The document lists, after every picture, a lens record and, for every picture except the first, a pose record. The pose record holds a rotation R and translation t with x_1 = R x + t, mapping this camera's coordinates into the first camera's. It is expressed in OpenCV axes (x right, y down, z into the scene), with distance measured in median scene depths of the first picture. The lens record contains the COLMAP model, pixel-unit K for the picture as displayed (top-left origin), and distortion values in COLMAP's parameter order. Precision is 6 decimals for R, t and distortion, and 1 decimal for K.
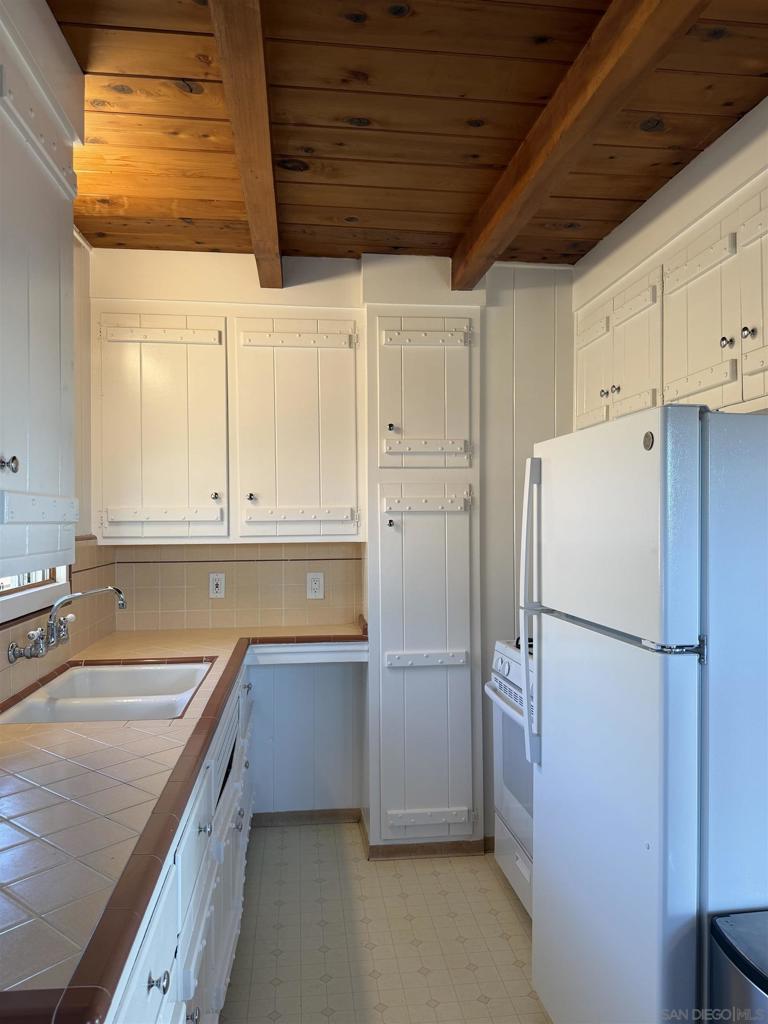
lens RADIAL K [[720.1, 0, 380.9], [0, 720.1, 516.3], [0, 0, 1]] dist [0.139794, -0.260942]
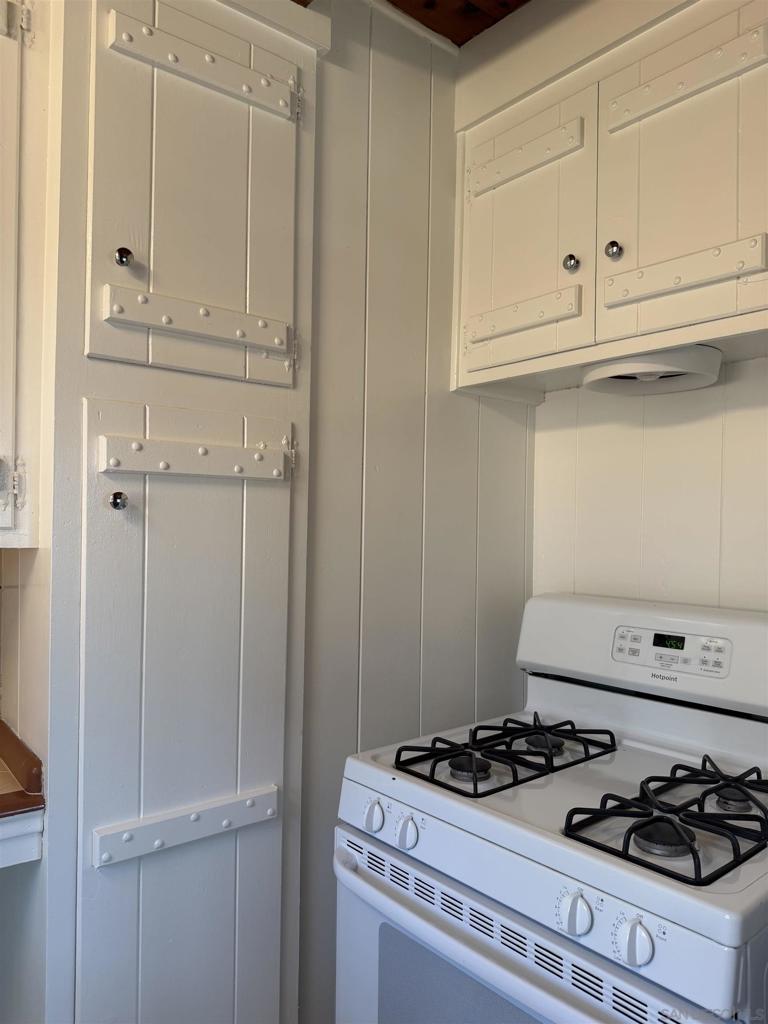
lens RADIAL K [[720.1, 0, 380.9], [0, 720.1, 516.3], [0, 0, 1]] dist [0.139794, -0.260942]
pose [[0.840941, 0.021582, 0.540696, -0.081118], [-0.021170, 0.999752, -0.006980, 0.017729], [-0.540712, -0.005576, 0.841189, 0.583011]]
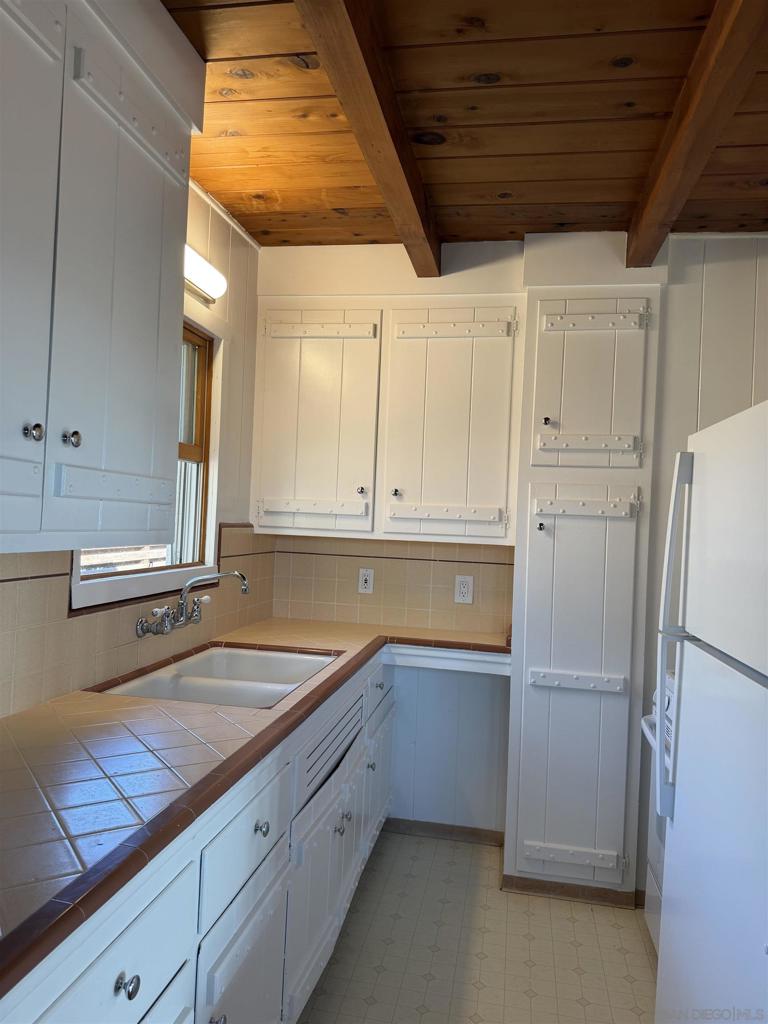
lens RADIAL K [[720.1, 0, 380.9], [0, 720.1, 516.3], [0, 0, 1]] dist [0.139794, -0.260942]
pose [[0.953694, 0.046627, -0.297141, 0.091356], [-0.048974, 0.998800, -0.000456, 0.006648], [0.296763, 0.014988, 0.954834, 0.066104]]
